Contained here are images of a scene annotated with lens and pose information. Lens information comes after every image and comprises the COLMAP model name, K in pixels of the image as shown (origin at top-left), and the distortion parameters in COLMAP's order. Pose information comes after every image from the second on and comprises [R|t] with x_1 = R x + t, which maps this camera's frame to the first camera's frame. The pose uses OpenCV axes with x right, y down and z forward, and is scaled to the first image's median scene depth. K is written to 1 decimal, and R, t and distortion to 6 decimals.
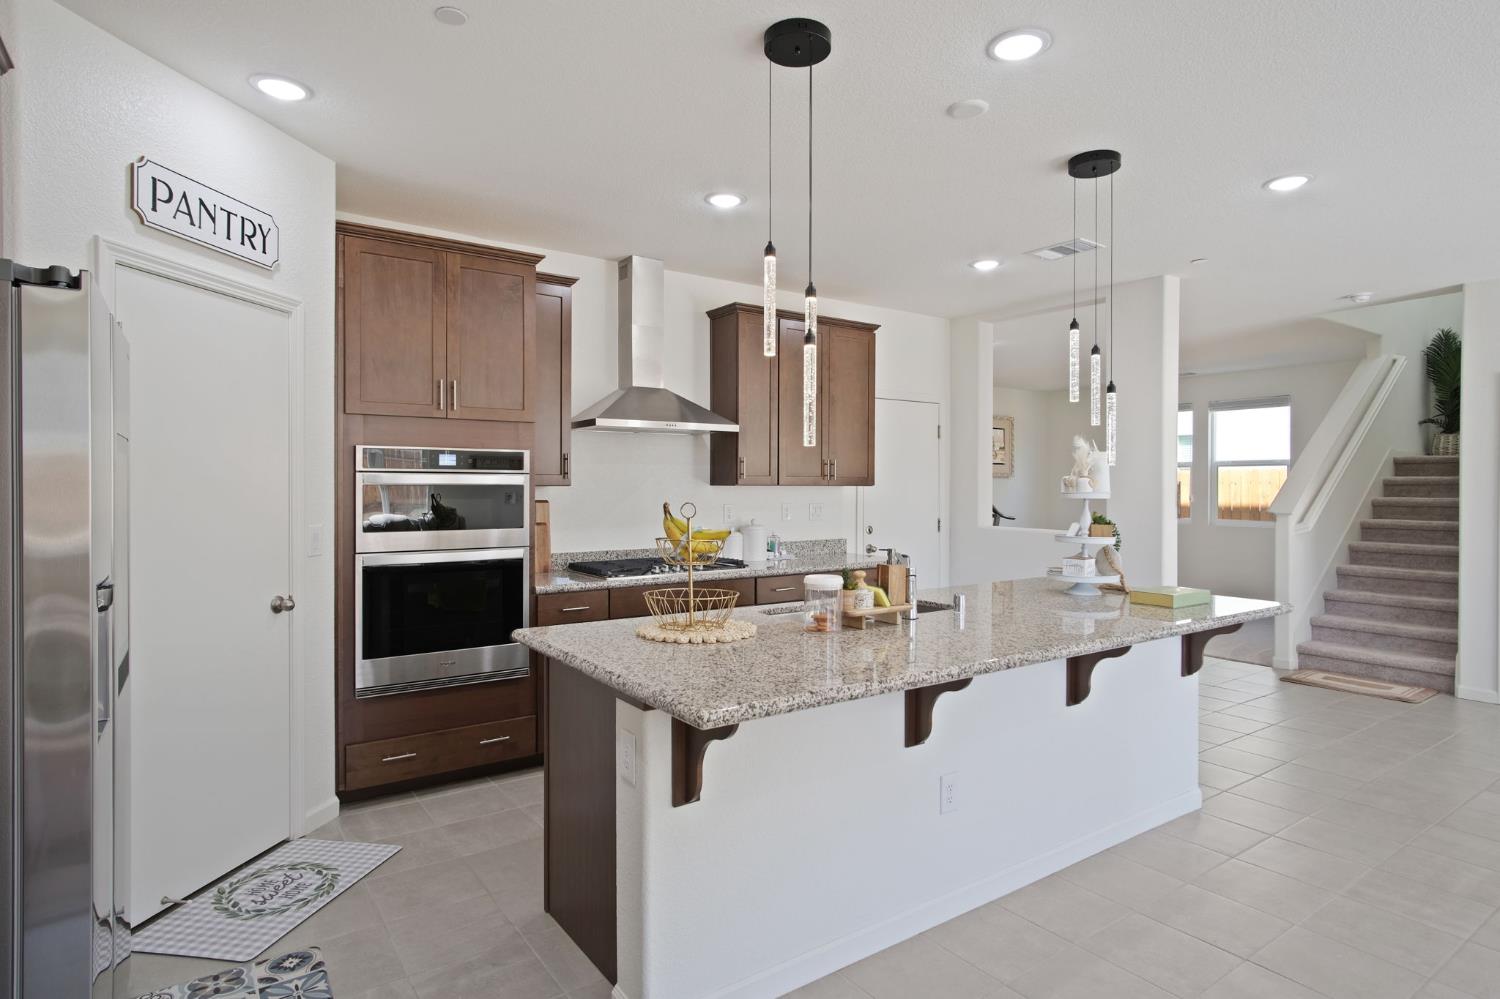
lens RADIAL K [[822.6, 0, 759.3], [0, 822.6, 498.6], [0, 0, 1]] dist [0.017700, 0.001438]
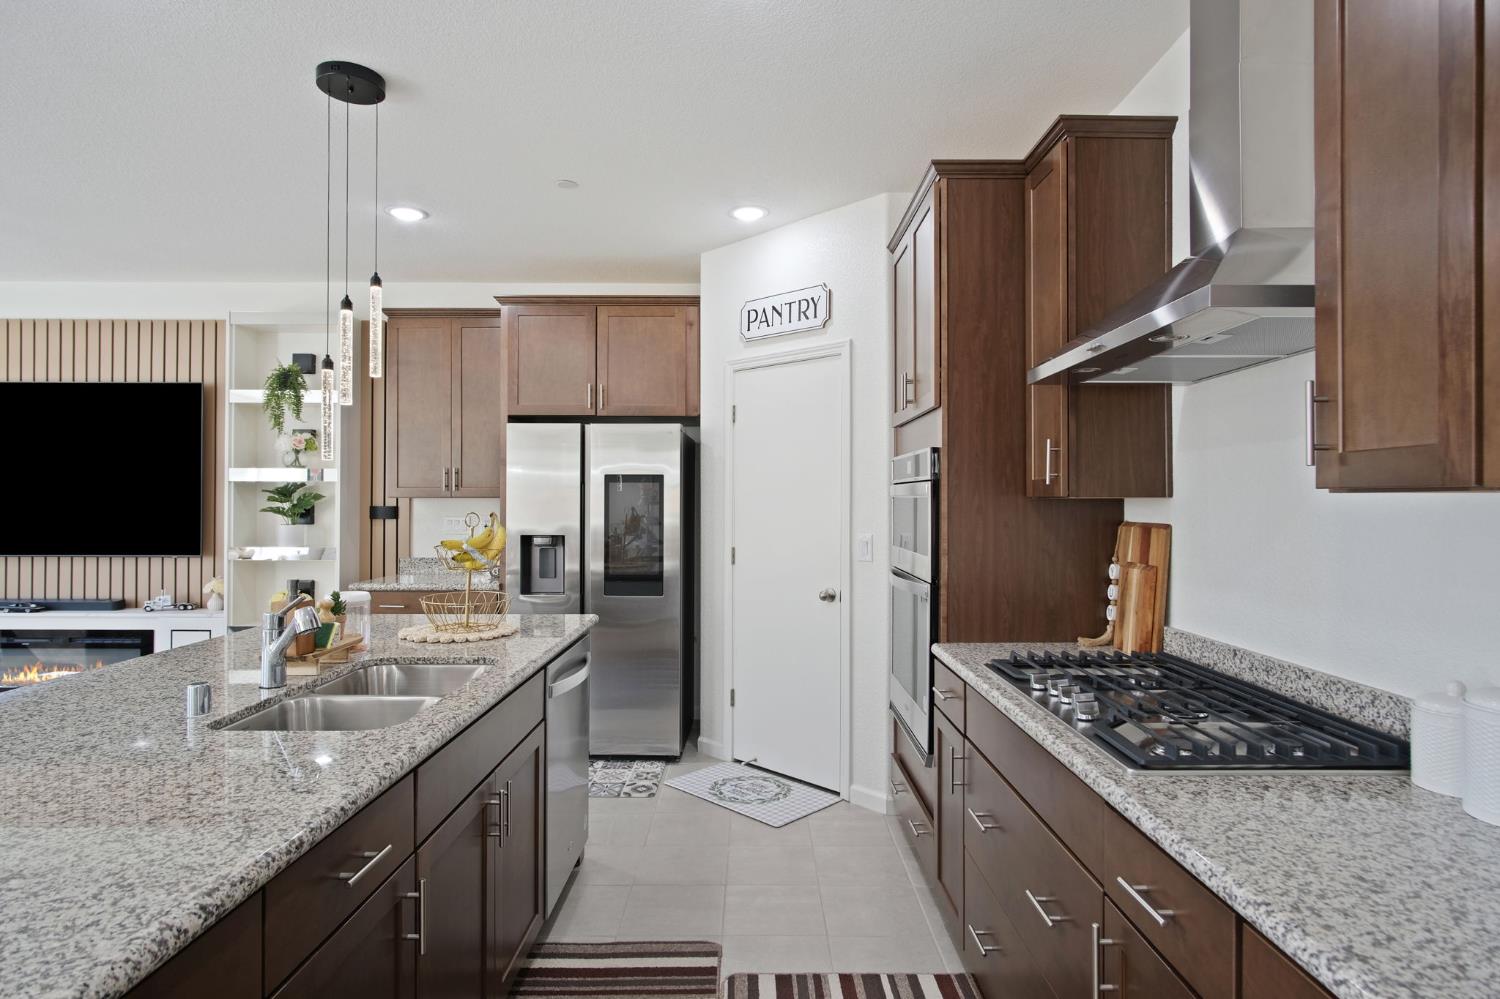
lens RADIAL K [[822.6, 0, 740.7], [0, 822.6, 494.3], [0, 0, 1]] dist [0.017700, 0.001438]
pose [[-0.592624, -0.005425, -0.805461, 0.511657], [-0.012149, 0.999924, 0.002204, -0.023550], [0.805388, 0.011092, -0.592645, 1.705955]]
